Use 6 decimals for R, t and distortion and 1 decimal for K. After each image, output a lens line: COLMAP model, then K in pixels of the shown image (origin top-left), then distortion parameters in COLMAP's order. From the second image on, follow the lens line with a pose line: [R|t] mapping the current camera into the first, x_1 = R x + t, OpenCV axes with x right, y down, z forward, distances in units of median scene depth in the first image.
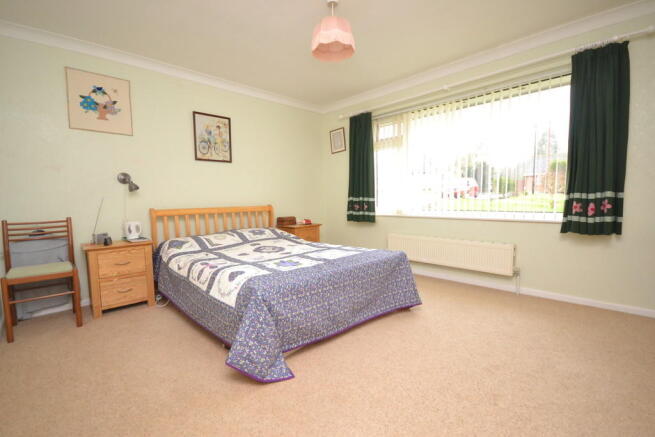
lens RADIAL K [[285.3, 0, 327.5], [0, 285.3, 218.5], [0, 0, 1]] dist [0.000887, 0.000177]
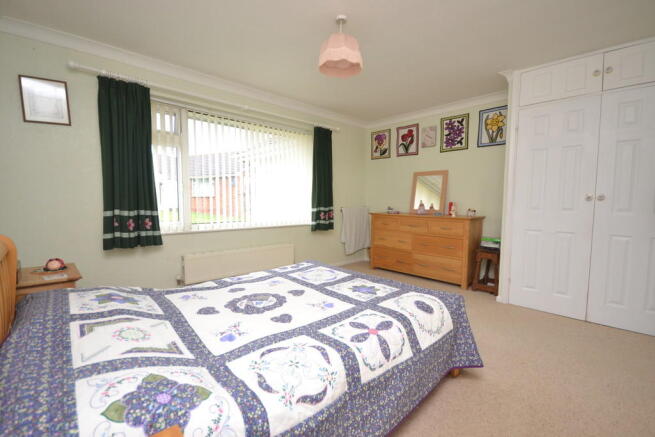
lens RADIAL K [[295.1, 0, 328.3], [0, 295.1, 232.1], [0, 0, 1]] dist [-0.001230, -0.000245]
pose [[0.016523, -0.063618, 0.997838, -0.582344], [0.086913, 0.994288, 0.061953, -0.028833], [-0.996079, 0.085701, 0.021958, 0.576821]]
